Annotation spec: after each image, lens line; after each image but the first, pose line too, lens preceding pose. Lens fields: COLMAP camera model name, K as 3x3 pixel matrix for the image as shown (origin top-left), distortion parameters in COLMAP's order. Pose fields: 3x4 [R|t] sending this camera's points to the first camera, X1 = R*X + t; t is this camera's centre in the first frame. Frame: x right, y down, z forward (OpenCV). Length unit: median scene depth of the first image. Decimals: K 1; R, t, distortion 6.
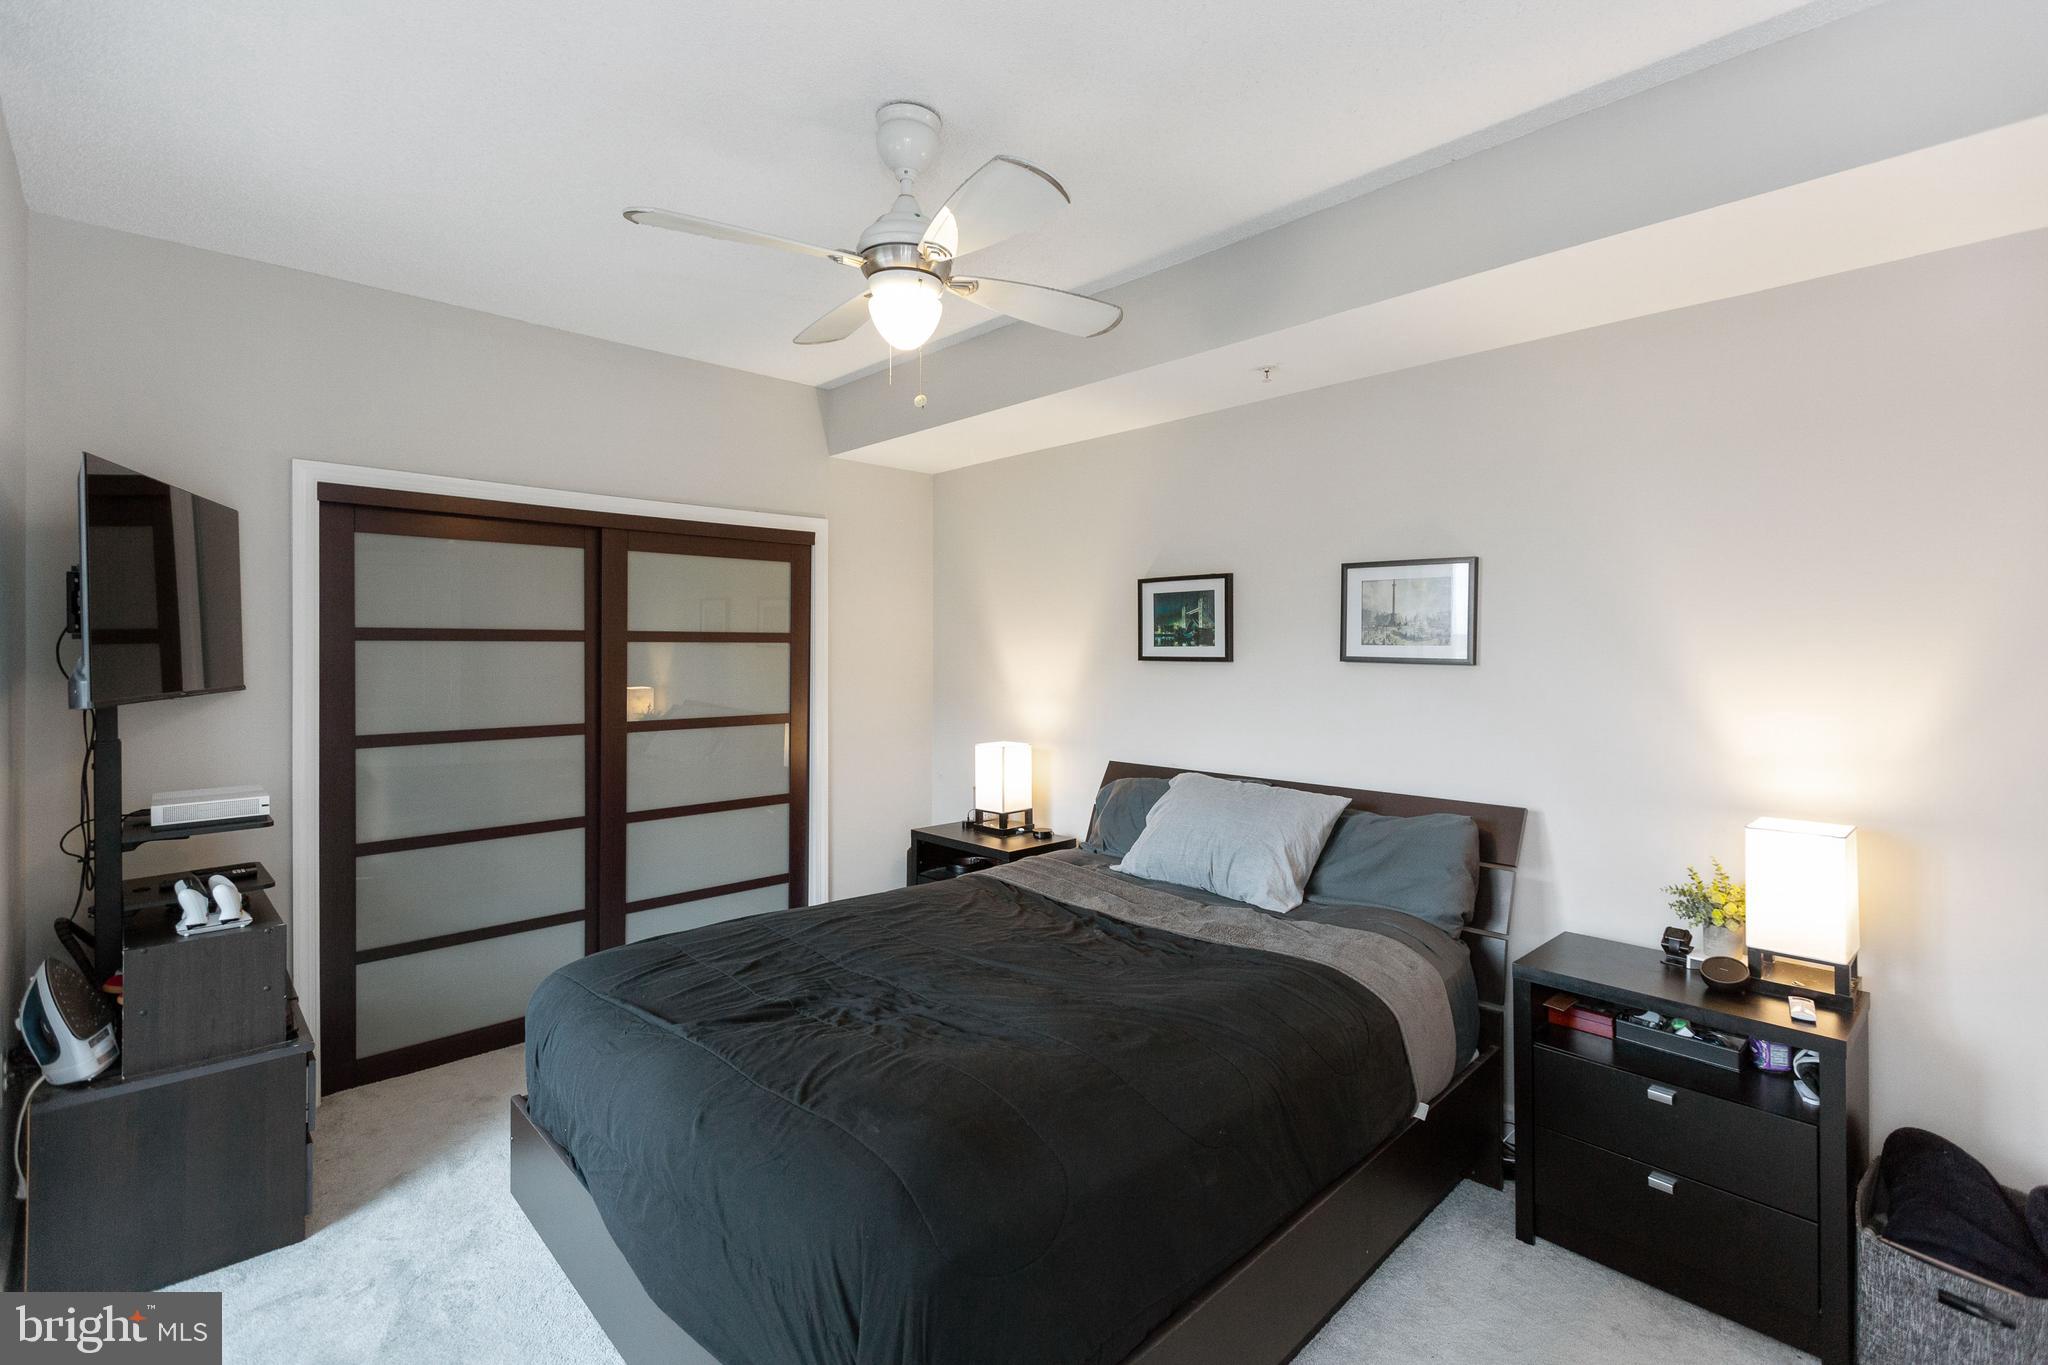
lens RADIAL K [[925.8, 0, 1018.5], [0, 925.8, 623.4], [0, 0, 1]] dist [-0.002880, -0.001071]
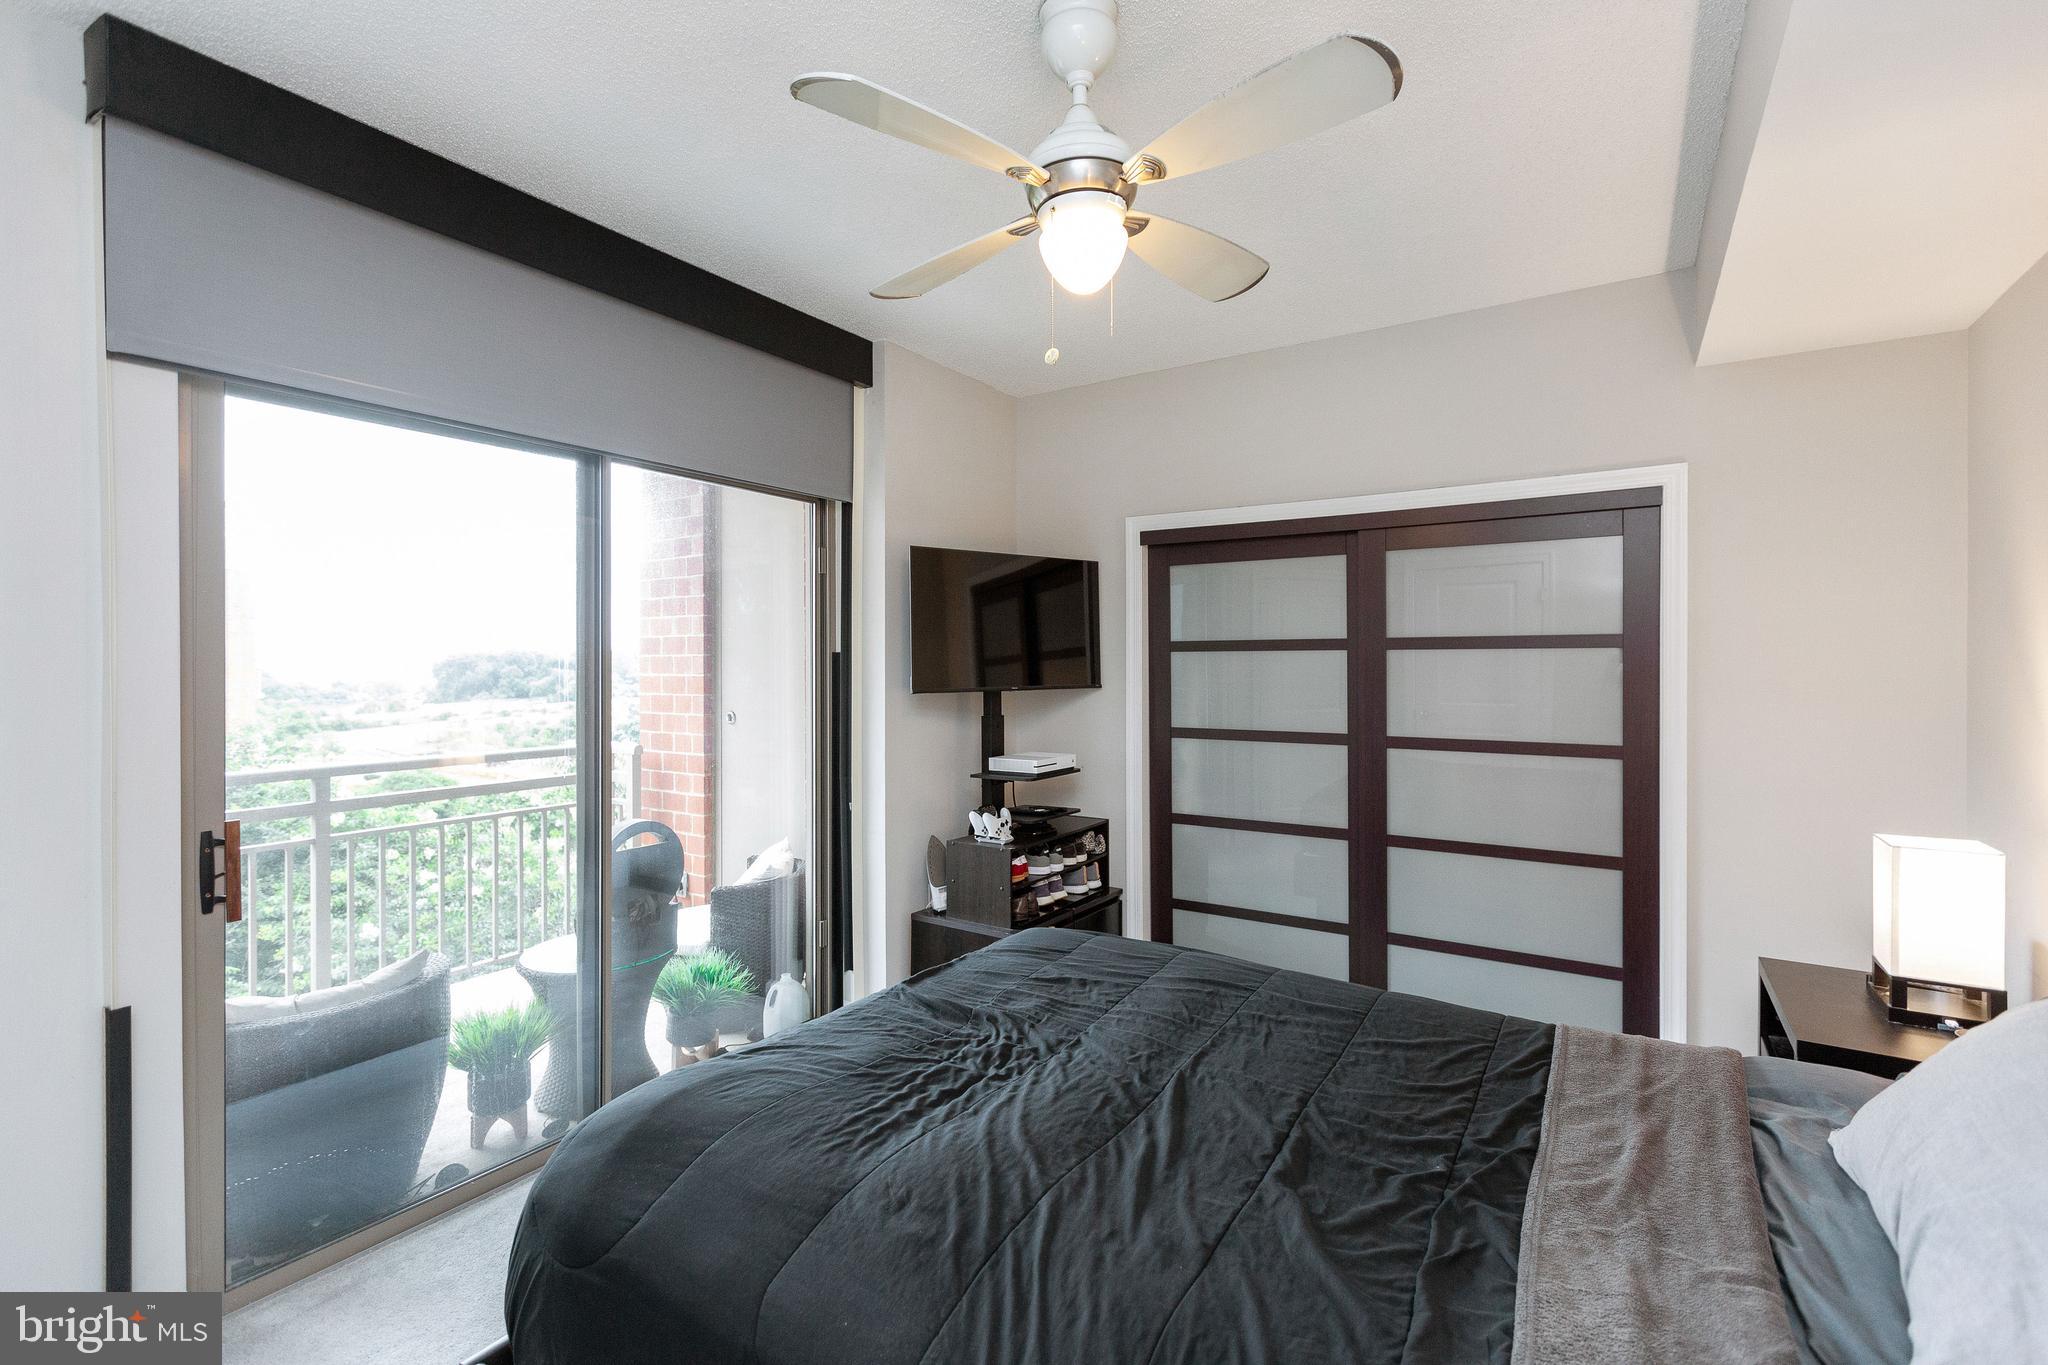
lens RADIAL K [[912.1, 0, 1028.8], [0, 912.1, 670.1], [0, 0, 1]] dist [0.002040, -0.000186]
pose [[0.221502, 0.009632, -0.975112, 0.432196], [0.030809, 0.999383, 0.016870, 0.015010], [0.974673, -0.033779, 0.221069, 0.507898]]
